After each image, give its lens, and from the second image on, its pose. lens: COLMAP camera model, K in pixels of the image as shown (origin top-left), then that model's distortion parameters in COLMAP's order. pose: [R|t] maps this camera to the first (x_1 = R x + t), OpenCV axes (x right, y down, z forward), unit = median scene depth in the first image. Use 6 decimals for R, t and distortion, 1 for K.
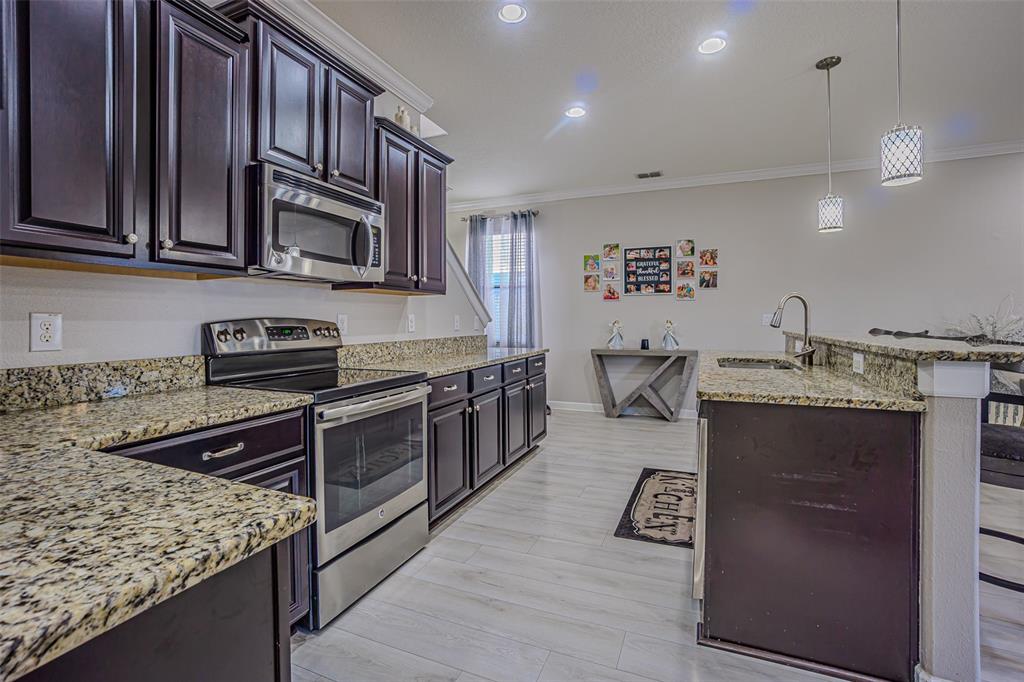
lens RADIAL K [[470.9, 0, 518.1], [0, 470.9, 316.9], [0, 0, 1]] dist [-0.012087, 0.004644]
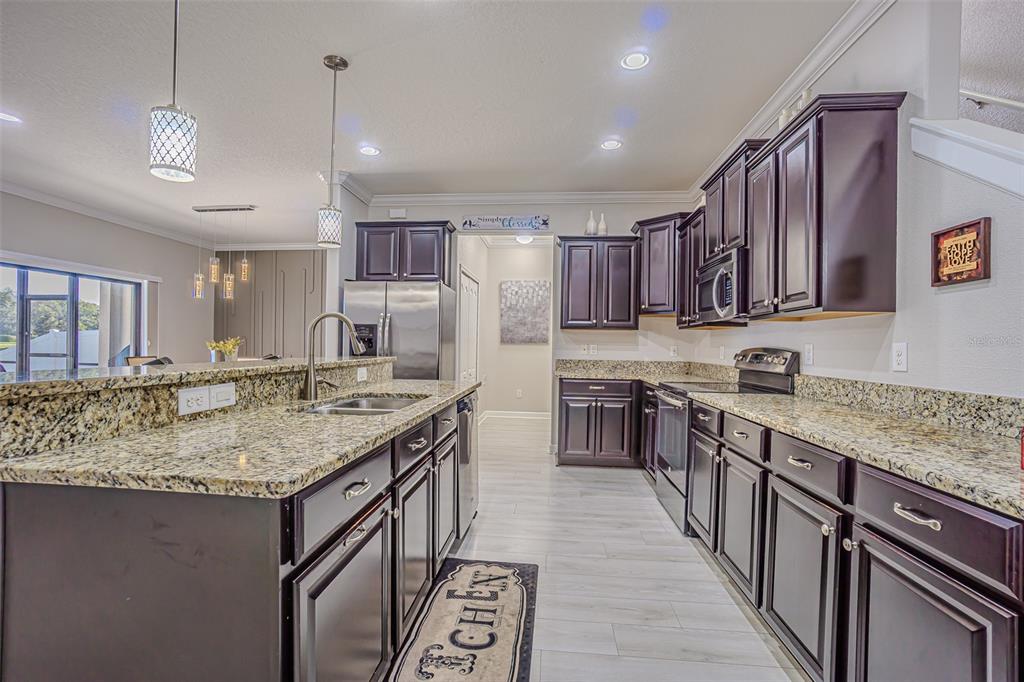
lens RADIAL K [[470.9, 0, 497.5], [0, 470.9, 343.5], [0, 0, 1]] dist [-0.012087, 0.004644]
pose [[-0.965025, -0.023953, -0.261060, 0.251369], [-0.022816, 0.999712, -0.007385, 0.007843], [0.261162, -0.001171, -0.965294, 0.878399]]
